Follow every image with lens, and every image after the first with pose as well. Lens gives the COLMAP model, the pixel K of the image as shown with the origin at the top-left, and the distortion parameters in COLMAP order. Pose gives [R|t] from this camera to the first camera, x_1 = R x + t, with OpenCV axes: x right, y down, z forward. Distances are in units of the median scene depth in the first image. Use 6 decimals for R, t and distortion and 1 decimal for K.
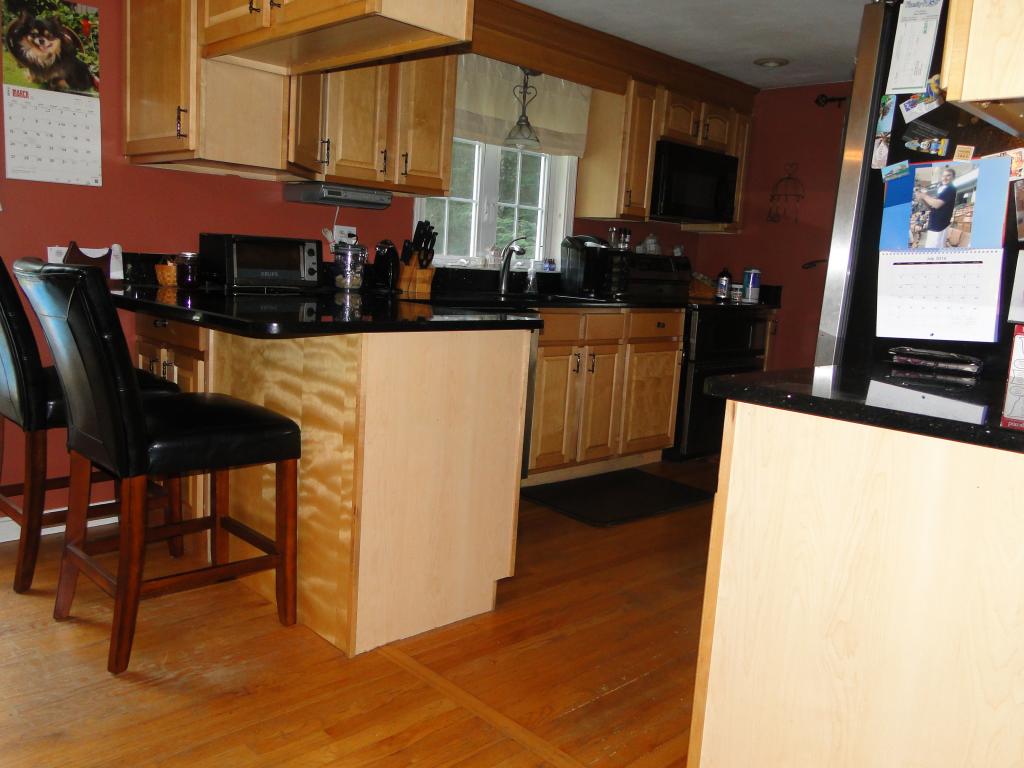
lens RADIAL K [[845.7, 0, 512.0], [0, 845.7, 384.0], [0, 0, 1]] dist [0.007132, 0.000635]
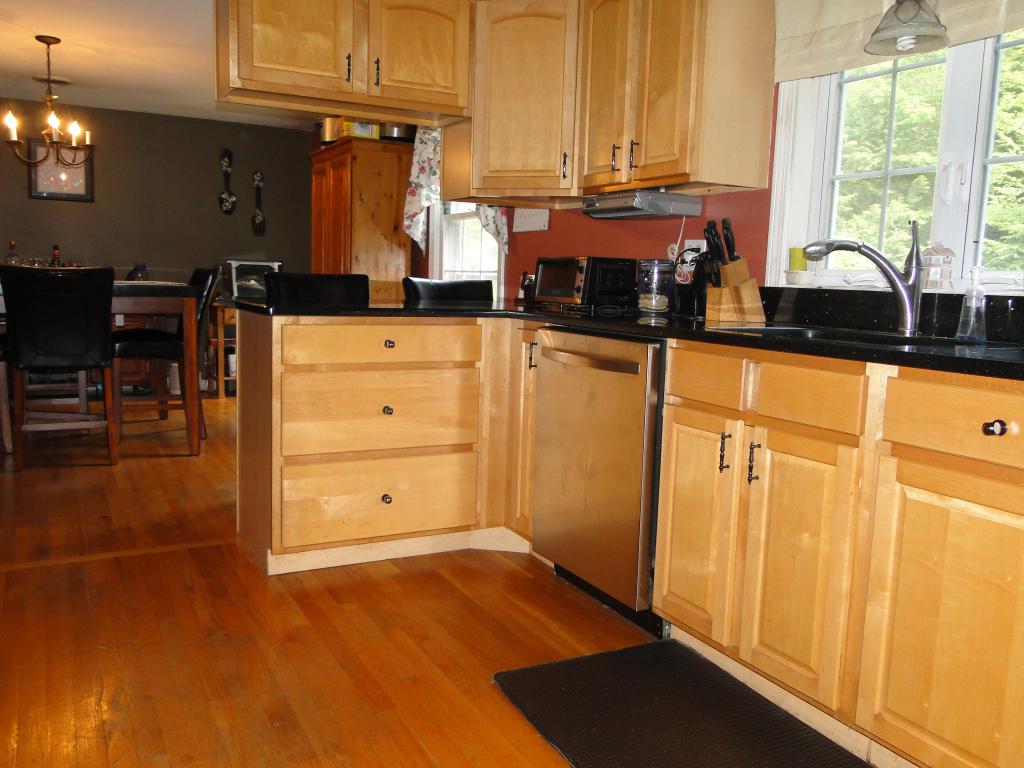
lens RADIAL K [[845.7, 0, 512.0], [0, 845.7, 384.0], [0, 0, 1]] dist [0.007132, 0.000635]
pose [[-0.276807, 0.048212, -0.959715, 0.610295], [-0.193741, 0.975430, 0.104882, -0.094816], [0.941192, 0.214968, -0.260665, 1.014441]]
